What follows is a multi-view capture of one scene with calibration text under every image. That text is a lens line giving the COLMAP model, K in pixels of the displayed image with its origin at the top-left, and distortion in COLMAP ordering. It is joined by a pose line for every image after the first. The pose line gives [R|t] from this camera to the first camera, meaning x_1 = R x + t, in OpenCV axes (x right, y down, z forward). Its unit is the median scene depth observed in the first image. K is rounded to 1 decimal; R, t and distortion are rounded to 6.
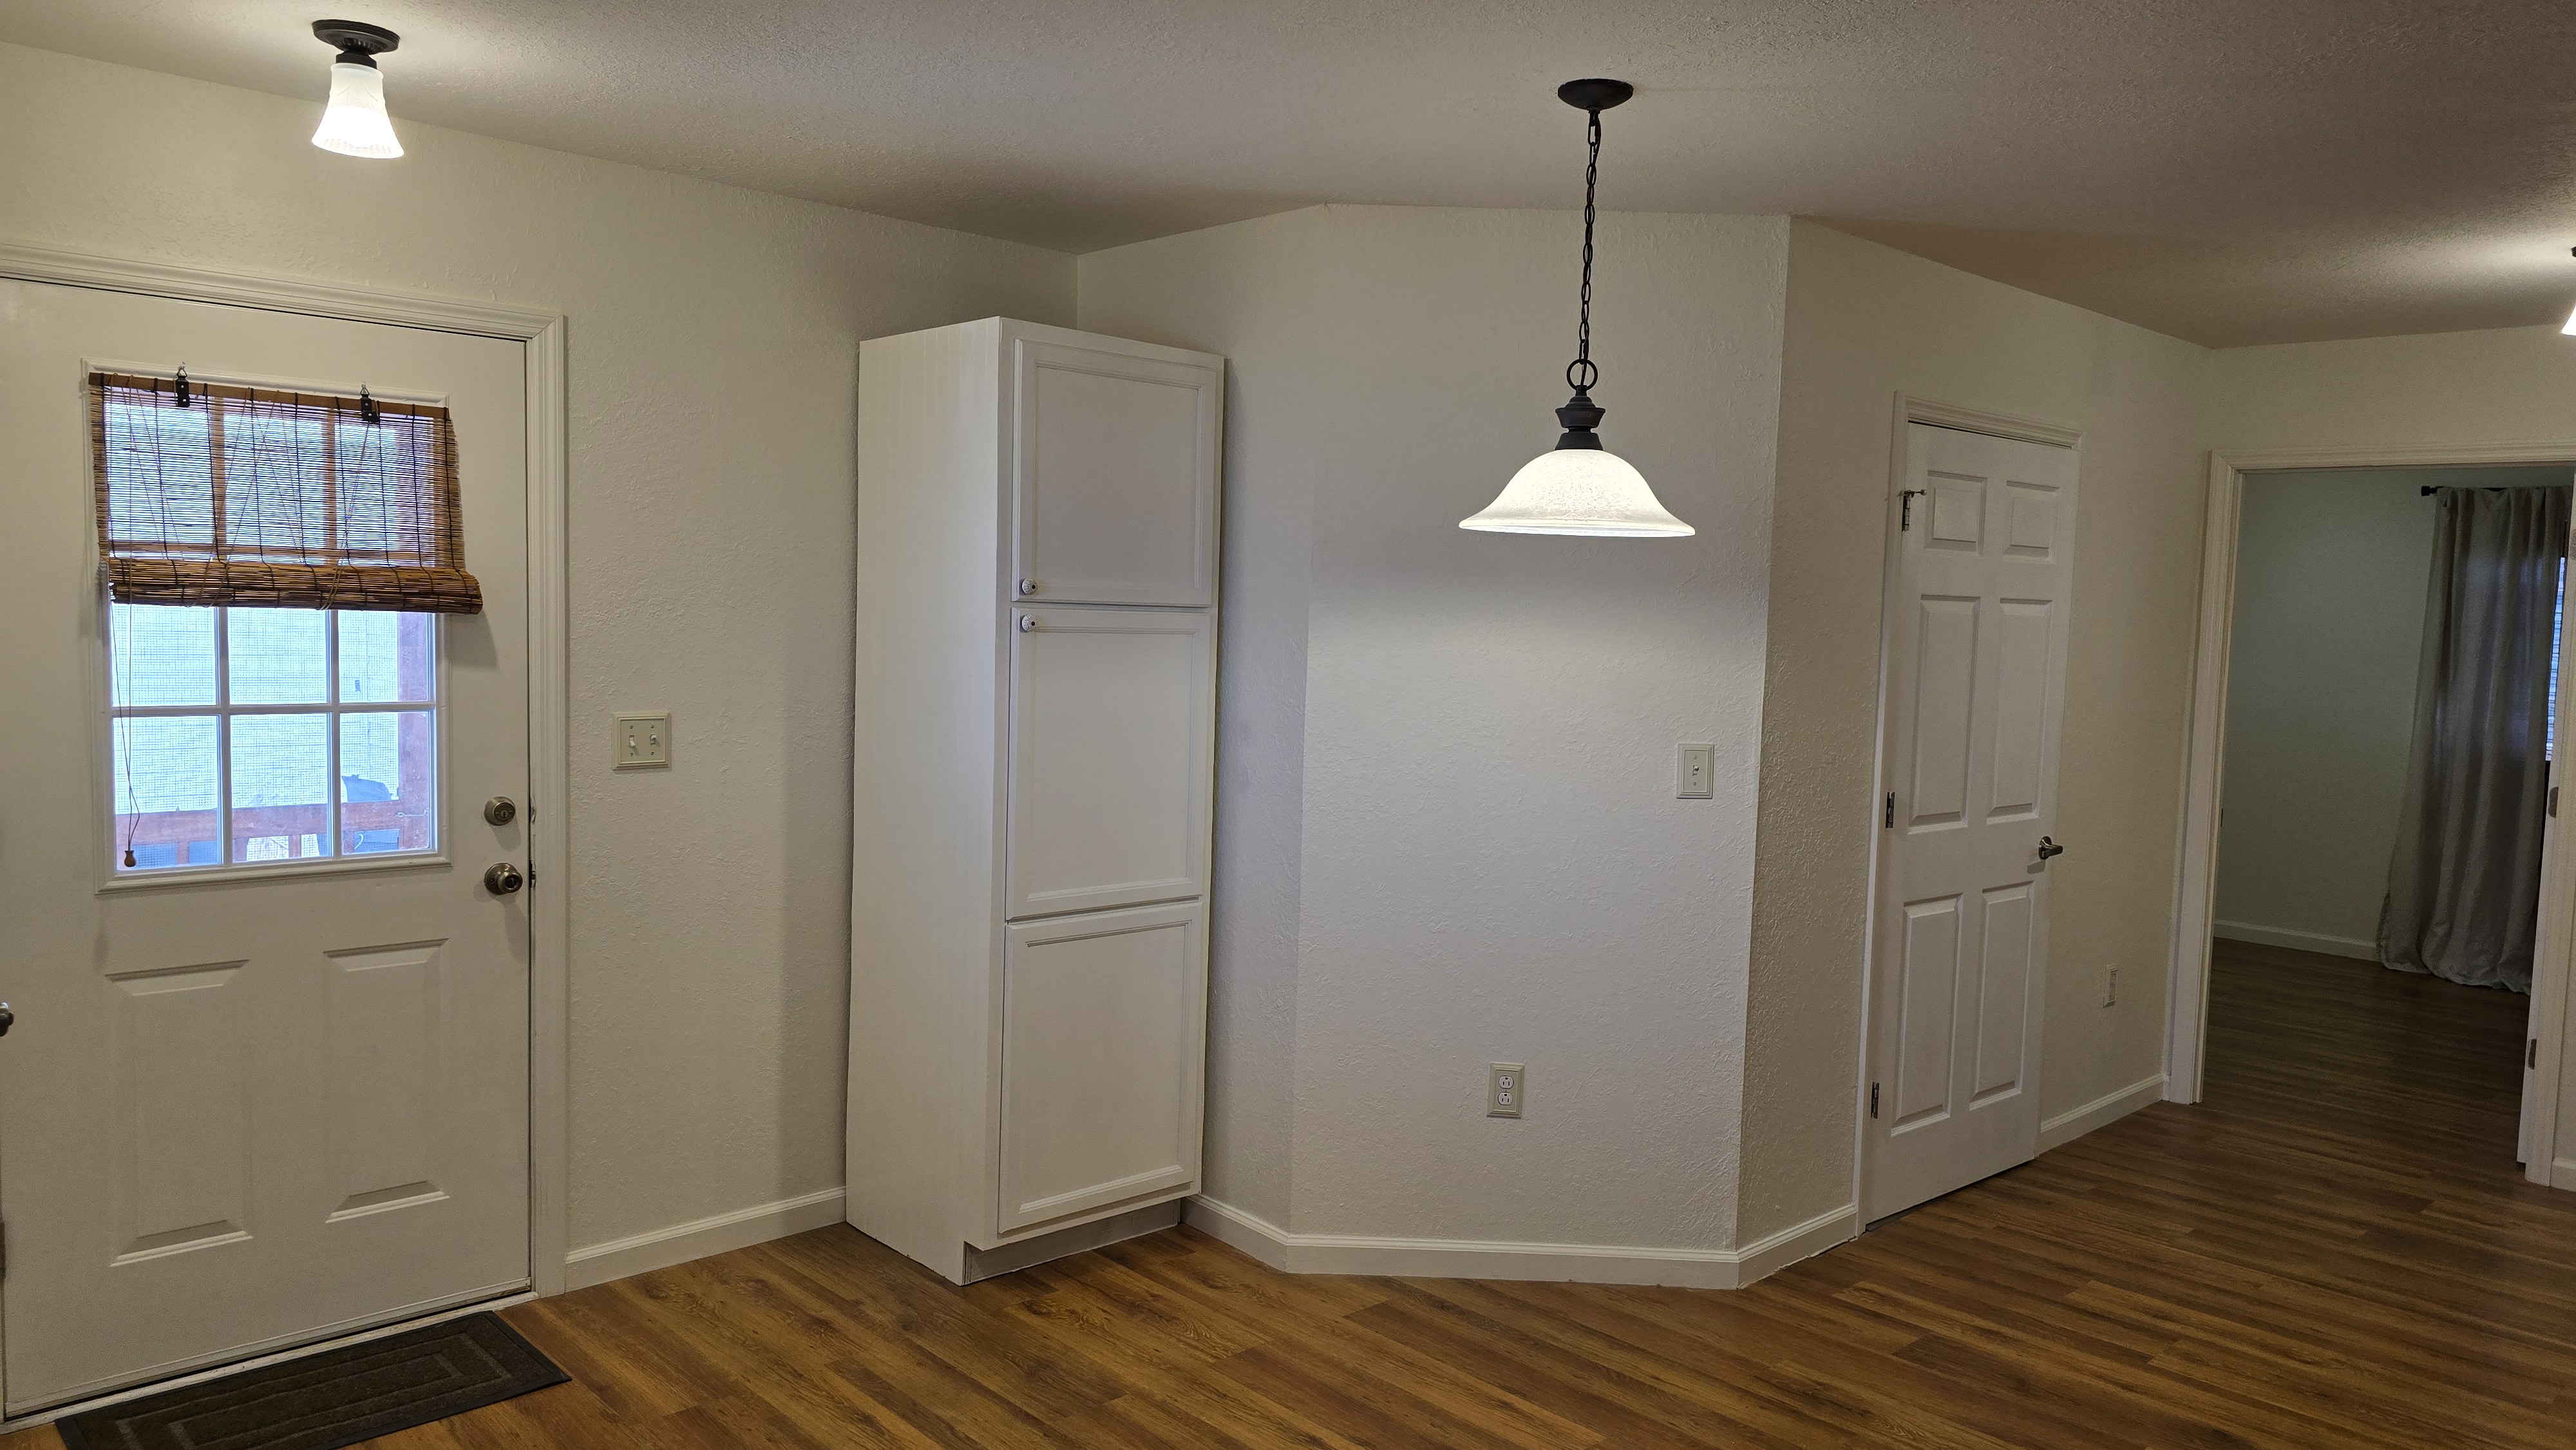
lens RADIAL K [[1739.5, 0, 1309.2], [0, 1739.5, 719.1], [0, 0, 1]] dist [0.040903, -0.016442]
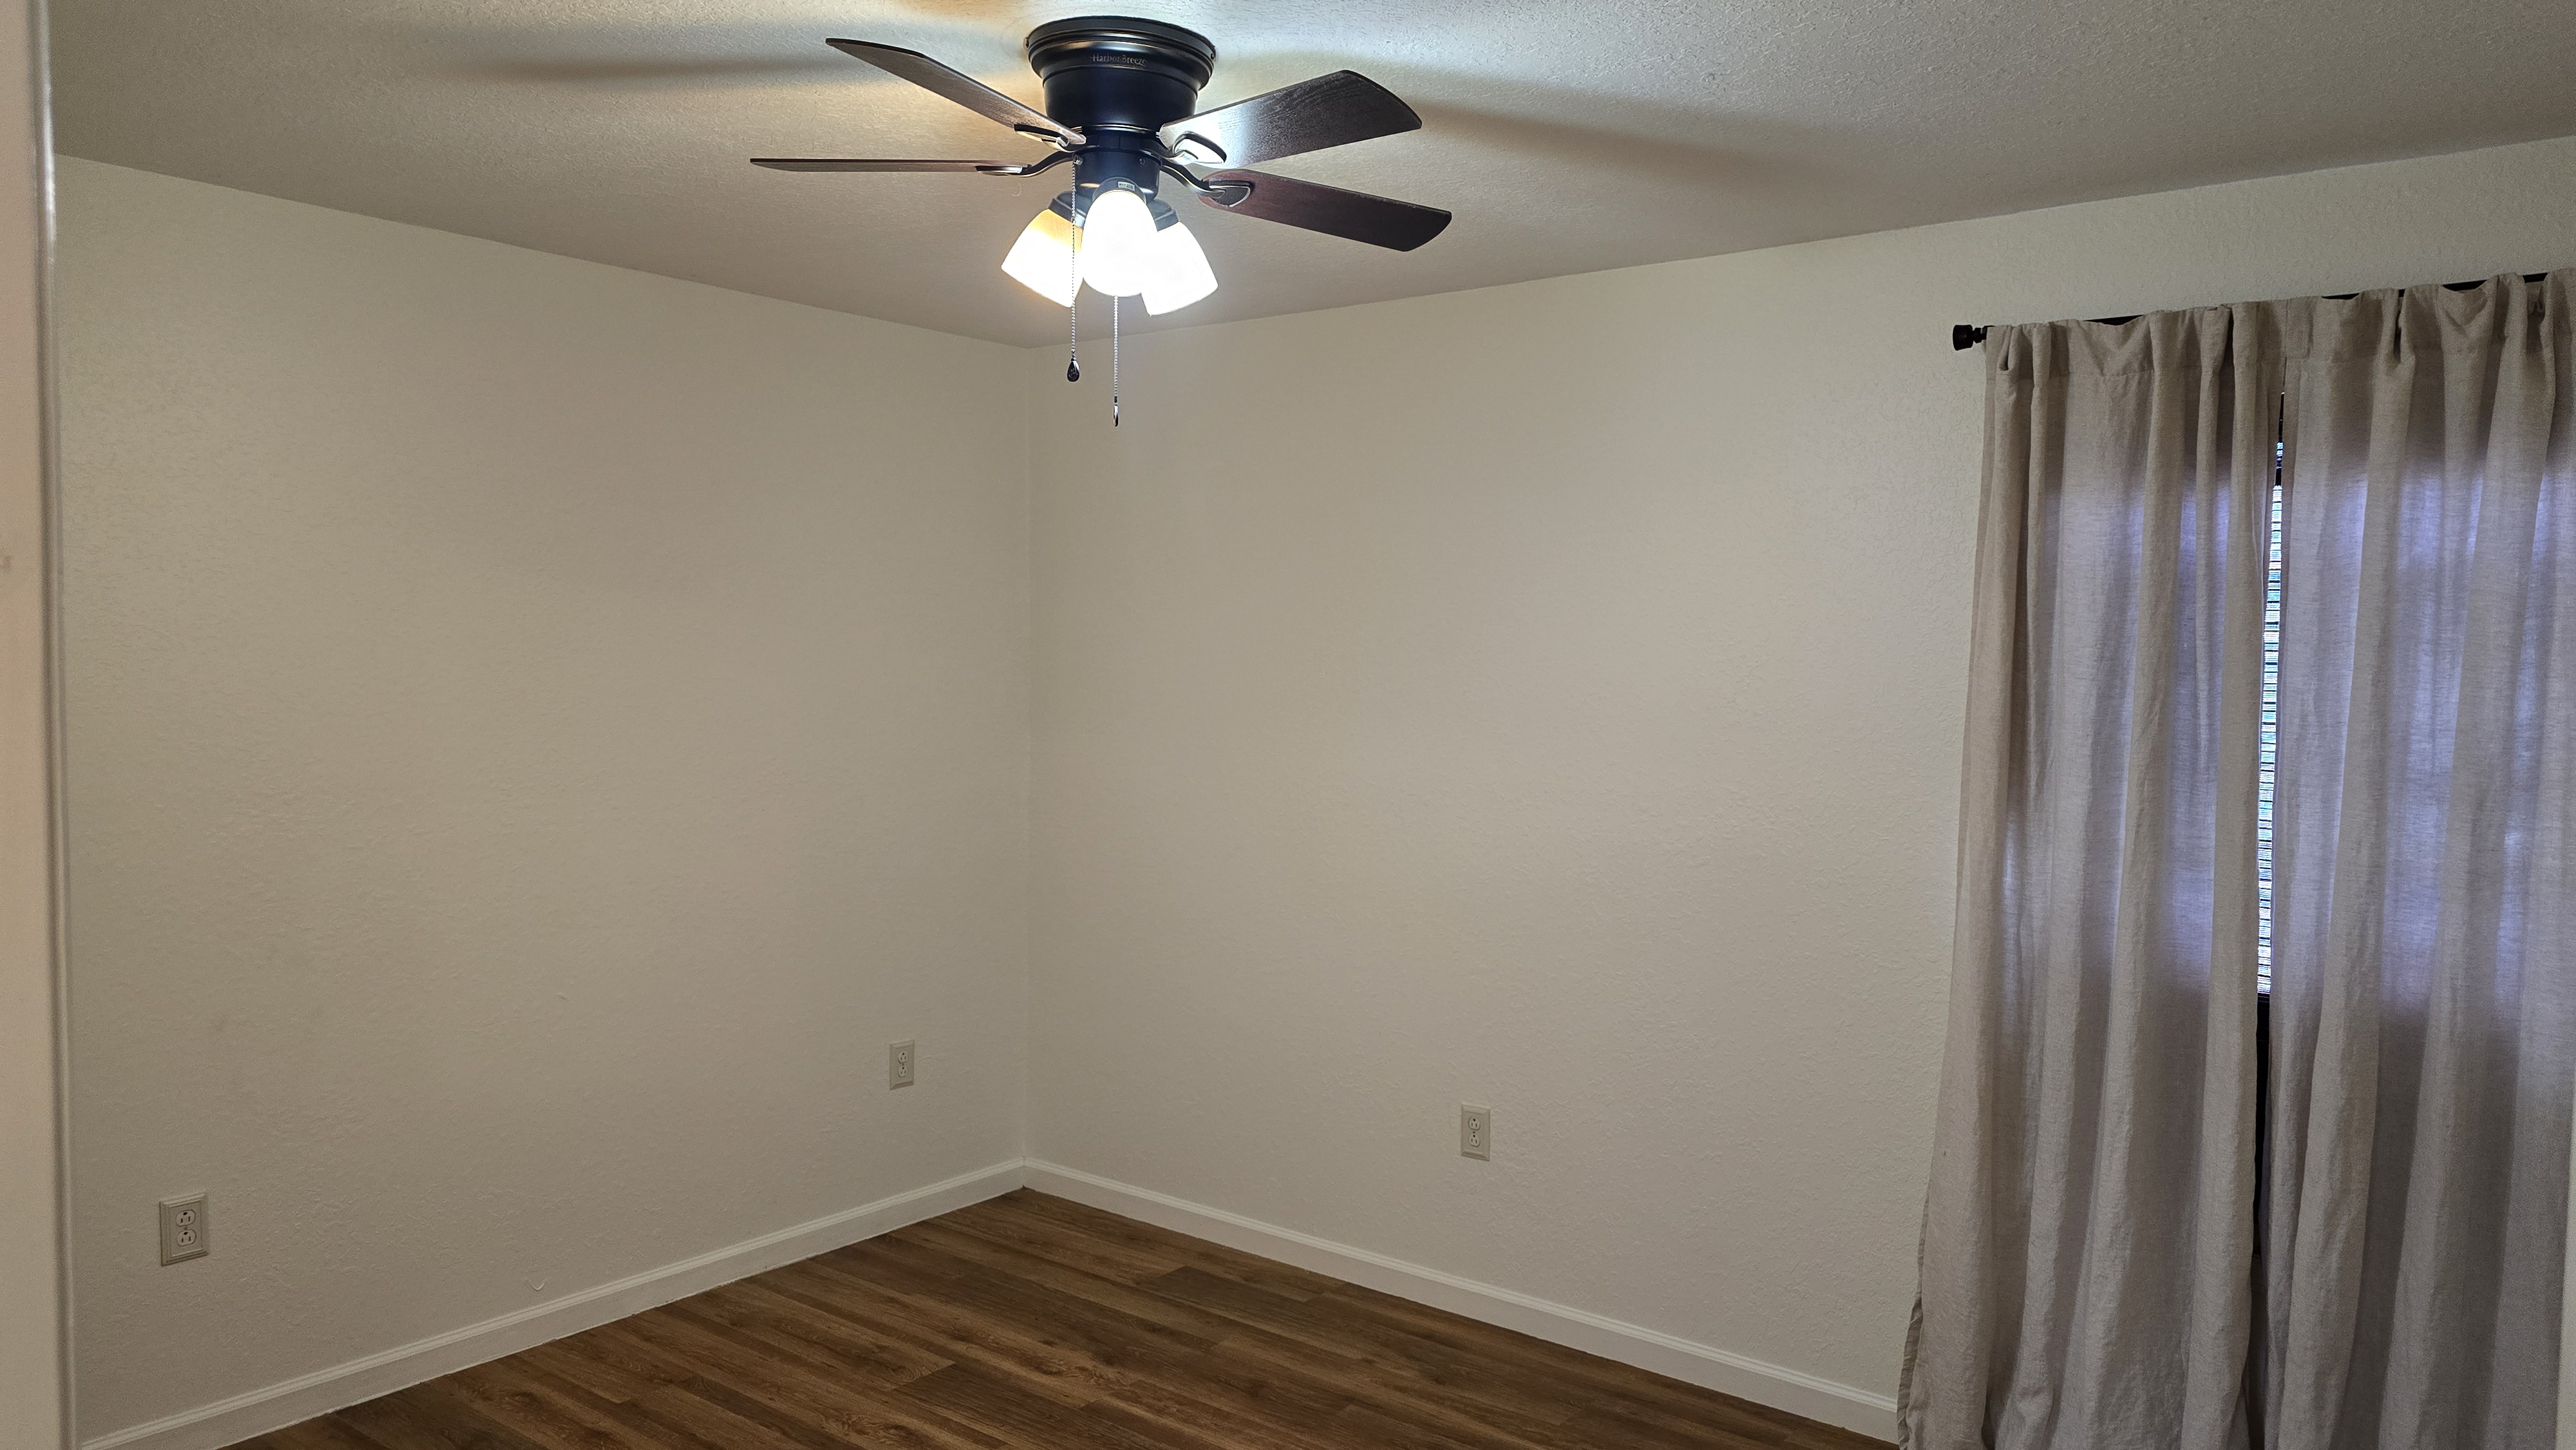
lens RADIAL K [[1739.5, 0, 1269.4], [0, 1739.5, 742.1], [0, 0, 1]] dist [0.040903, -0.016442]
pose [[0.989438, -0.021786, 0.143308, 0.419263], [0.025085, 0.999459, -0.021258, -0.030044], [-0.142768, 0.024628, 0.989450, 0.630836]]
